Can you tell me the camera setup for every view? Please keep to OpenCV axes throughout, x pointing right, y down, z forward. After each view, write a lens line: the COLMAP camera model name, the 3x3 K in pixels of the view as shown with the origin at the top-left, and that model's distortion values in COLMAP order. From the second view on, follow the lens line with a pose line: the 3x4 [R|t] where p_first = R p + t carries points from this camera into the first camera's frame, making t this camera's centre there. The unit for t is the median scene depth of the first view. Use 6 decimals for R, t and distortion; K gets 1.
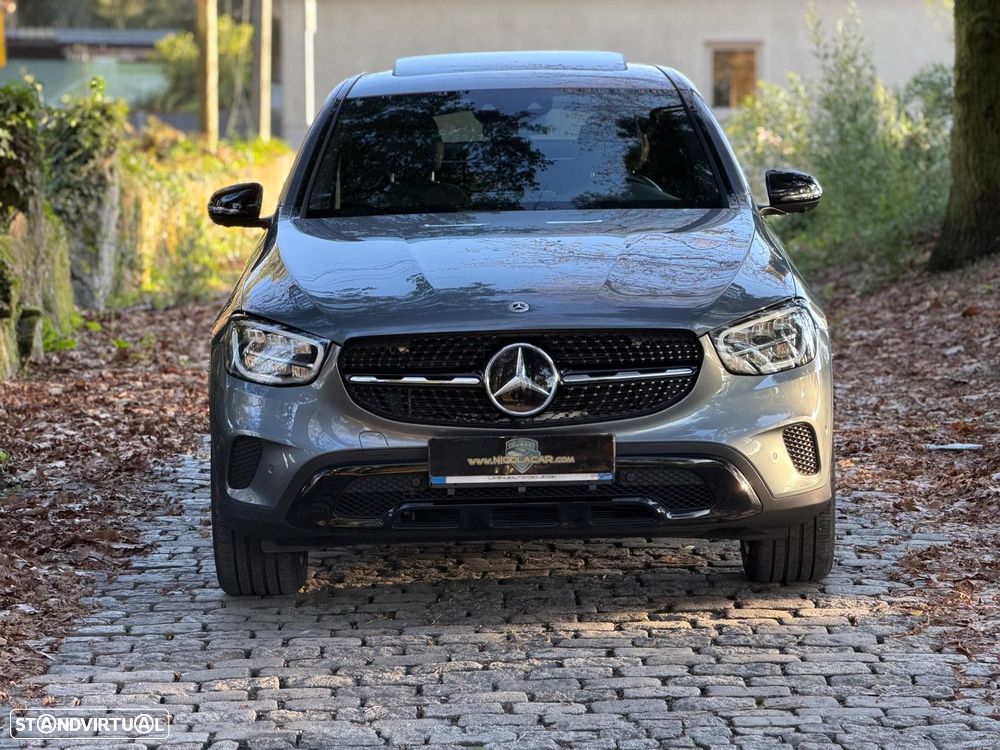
lens RADIAL K [[3362.2, 0, 499.1], [0, 3362.2, 374.1], [0, 0, 1]] dist [0.483307, 0.000000]
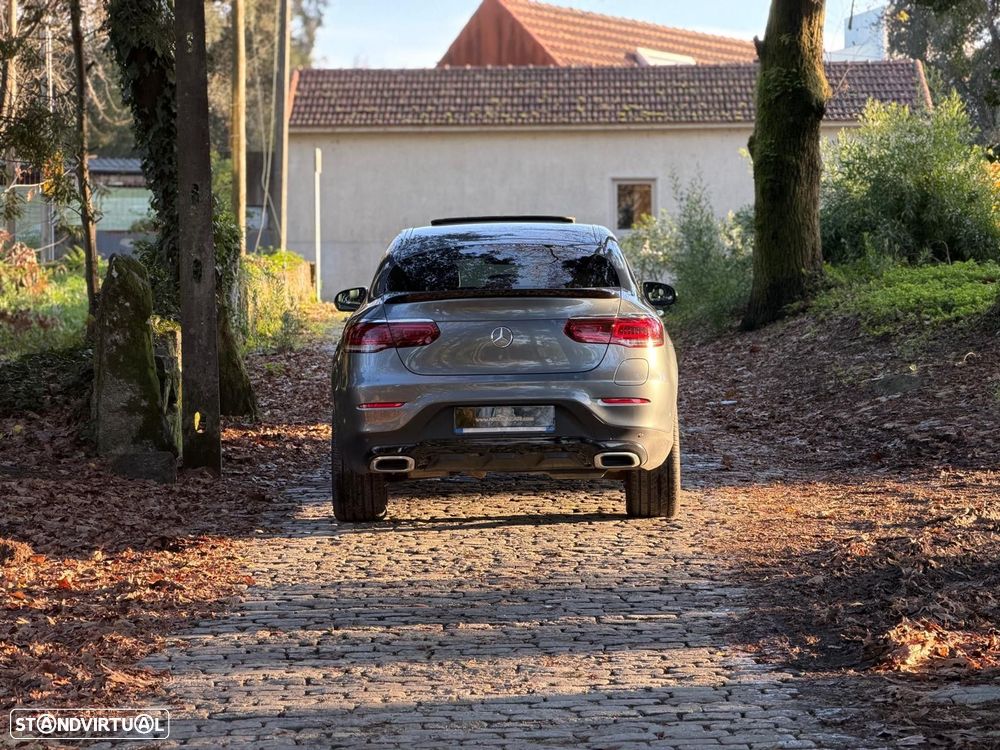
lens RADIAL K [[3122.9, 0, 499.9], [0, 3122.9, 374.7], [0, 0, 1]] dist [0.246659, 0.000000]
pose [[0.999738, 0.001431, 0.022830, -0.021896], [-0.000718, 0.999512, -0.031216, 0.034077], [-0.022864, 0.031191, 0.999252, -0.460687]]
